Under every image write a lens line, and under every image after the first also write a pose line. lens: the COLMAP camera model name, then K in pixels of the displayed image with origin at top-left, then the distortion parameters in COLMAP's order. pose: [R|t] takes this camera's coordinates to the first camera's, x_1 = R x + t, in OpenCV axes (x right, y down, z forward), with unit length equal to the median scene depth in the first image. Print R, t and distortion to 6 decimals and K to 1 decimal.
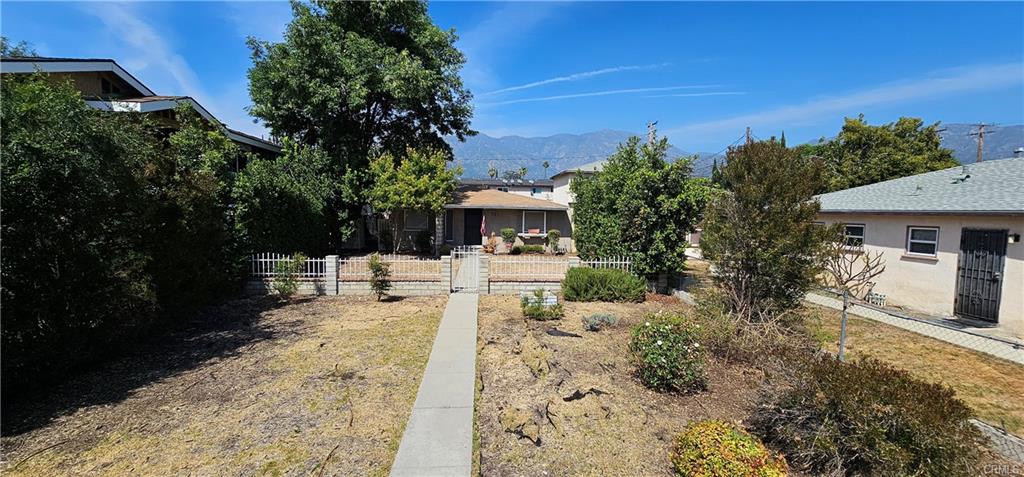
lens RADIAL K [[418.6, 0, 513.4], [0, 418.6, 239.1], [0, 0, 1]] dist [-0.002780, 0.001367]
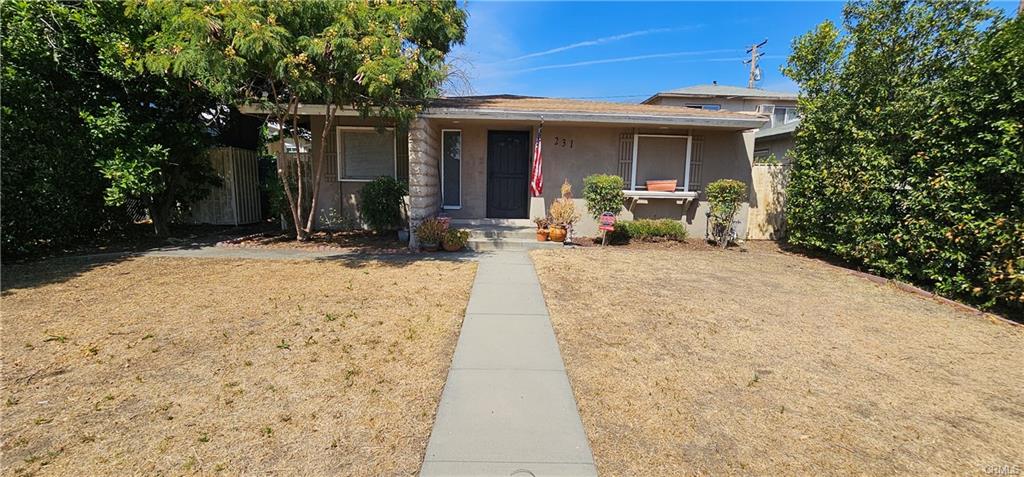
lens RADIAL K [[418.6, 0, 507.8], [0, 418.6, 239.2], [0, 0, 1]] dist [-0.002780, 0.001367]
pose [[0.997917, 0.010158, -0.063699, -0.118412], [-0.005995, 0.997854, 0.065202, 0.012652], [0.064224, -0.064684, 0.995837, 0.993540]]
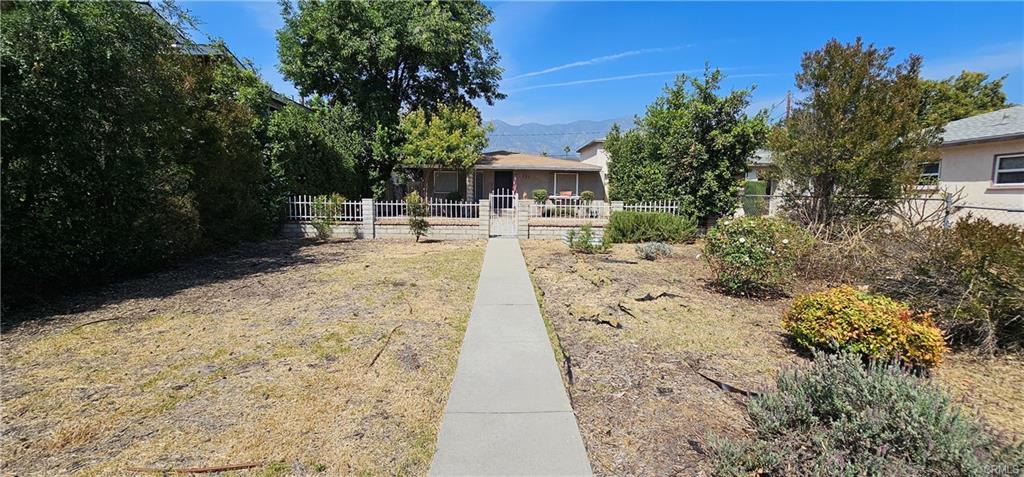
lens RADIAL K [[418.6, 0, 513.3], [0, 418.6, 240.6], [0, 0, 1]] dist [-0.002780, 0.001367]
pose [[0.998907, -0.002311, -0.046694, -0.046541], [0.003760, 0.999513, 0.030973, 0.100733], [0.046600, -0.031115, 0.998429, 0.035384]]
